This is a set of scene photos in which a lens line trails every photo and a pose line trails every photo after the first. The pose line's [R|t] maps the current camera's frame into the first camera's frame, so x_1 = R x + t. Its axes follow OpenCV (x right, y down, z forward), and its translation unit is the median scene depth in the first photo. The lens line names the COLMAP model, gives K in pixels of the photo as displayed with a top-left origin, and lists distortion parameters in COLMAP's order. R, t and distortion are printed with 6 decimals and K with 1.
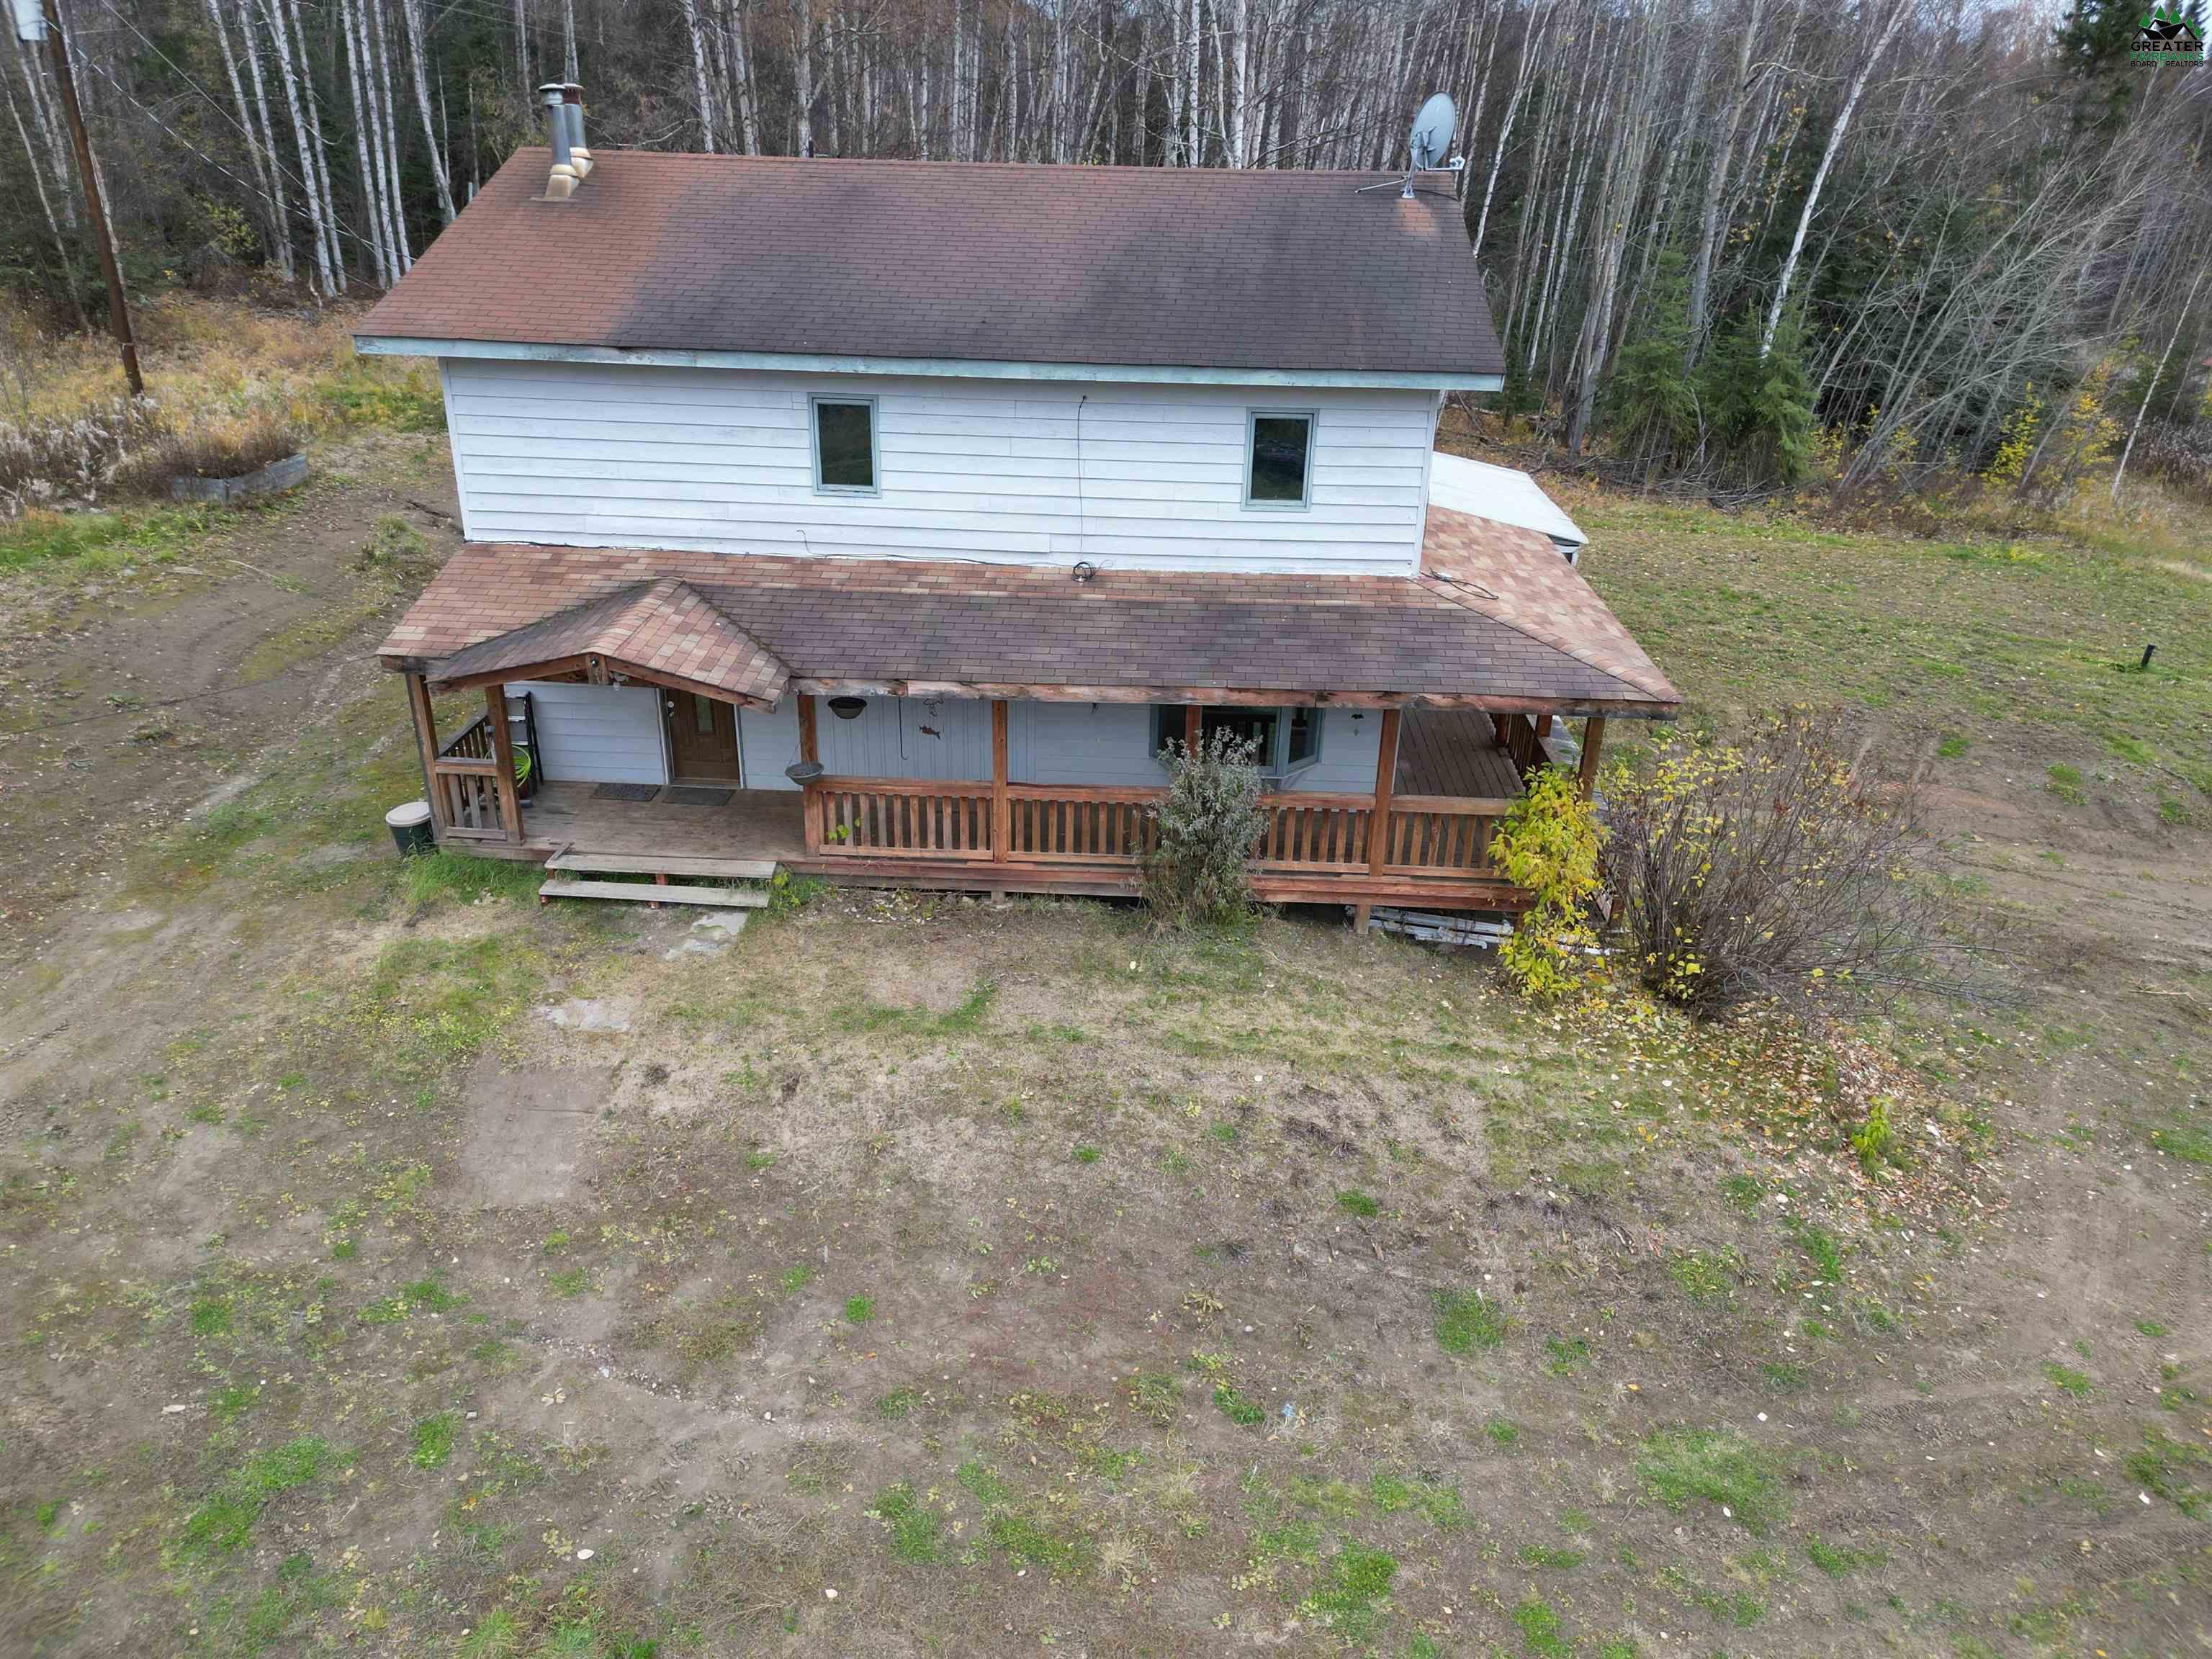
lens RADIAL K [[1525.8, 0, 1106.0], [0, 1525.8, 829.5], [0, 0, 1]] dist [0.076772, -0.082717]
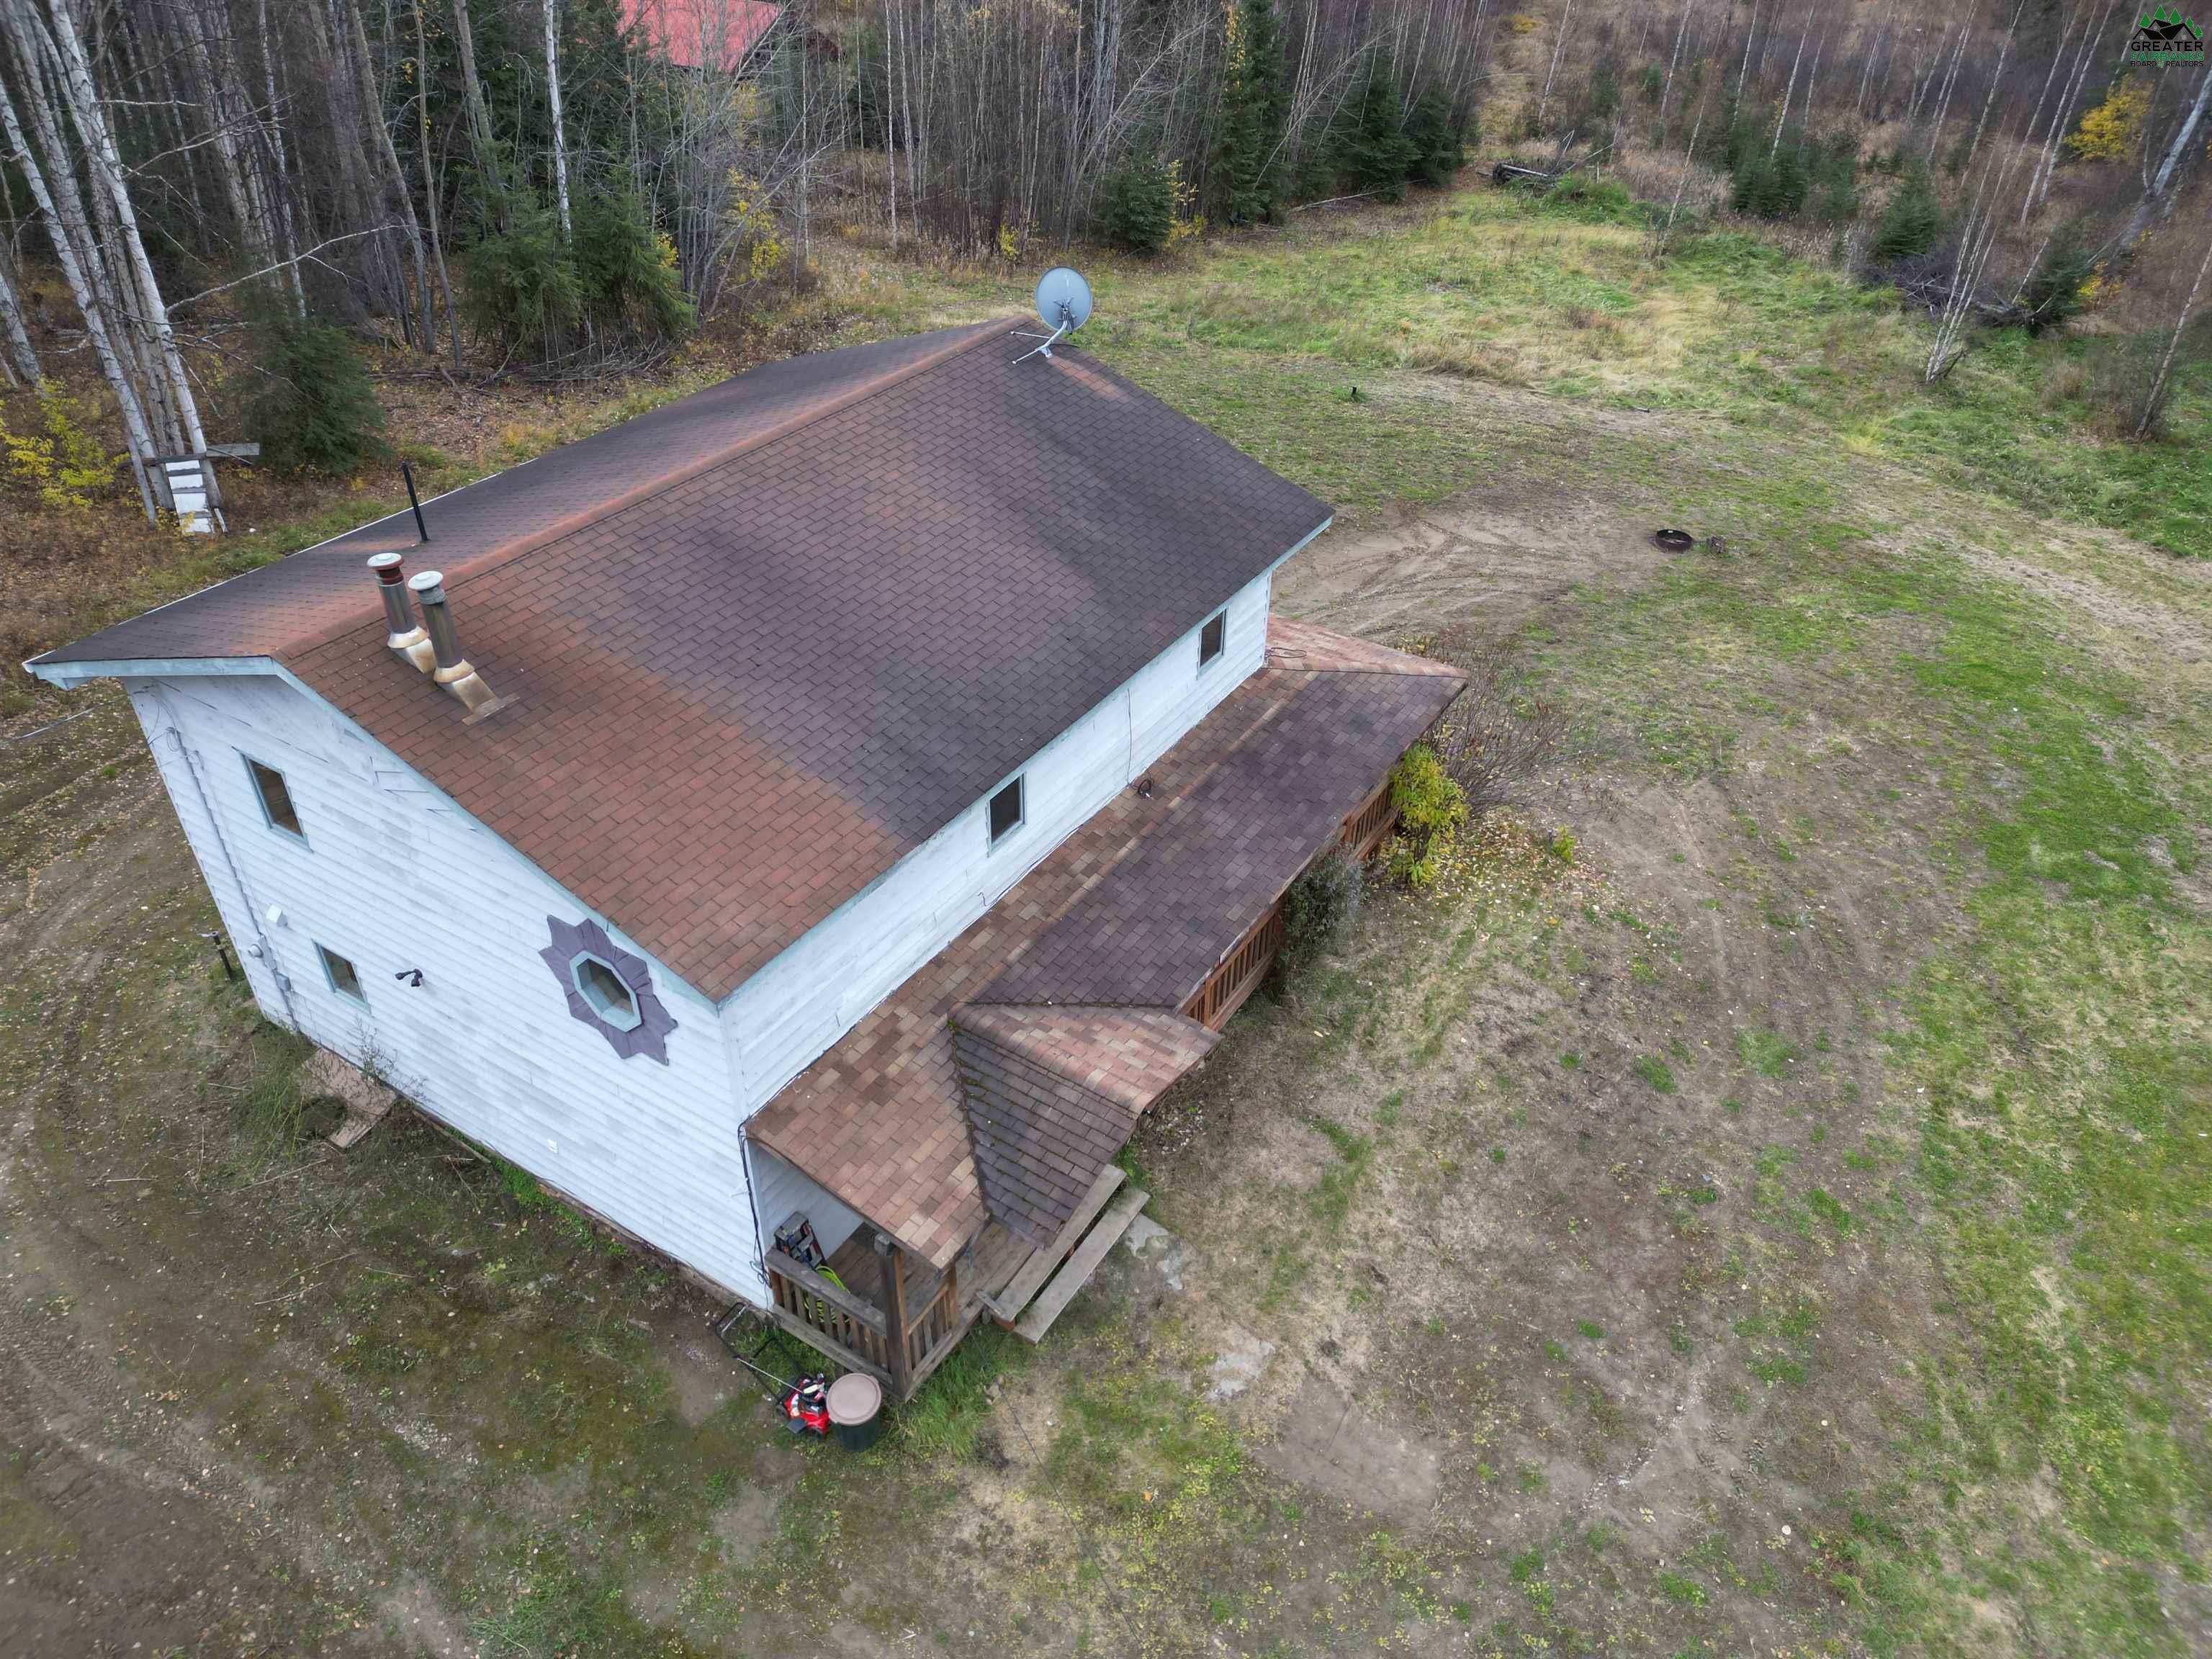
lens RADIAL K [[1543.9, 0, 1100.9], [0, 1543.9, 841.0], [0, 0, 1]] dist [0.075175, -0.066011]
pose [[0.494911, -0.527462, 0.690541, -0.864591], [0.358042, 0.847879, 0.391034, -0.608585], [-0.791751, 0.053715, 0.608478, 0.334186]]
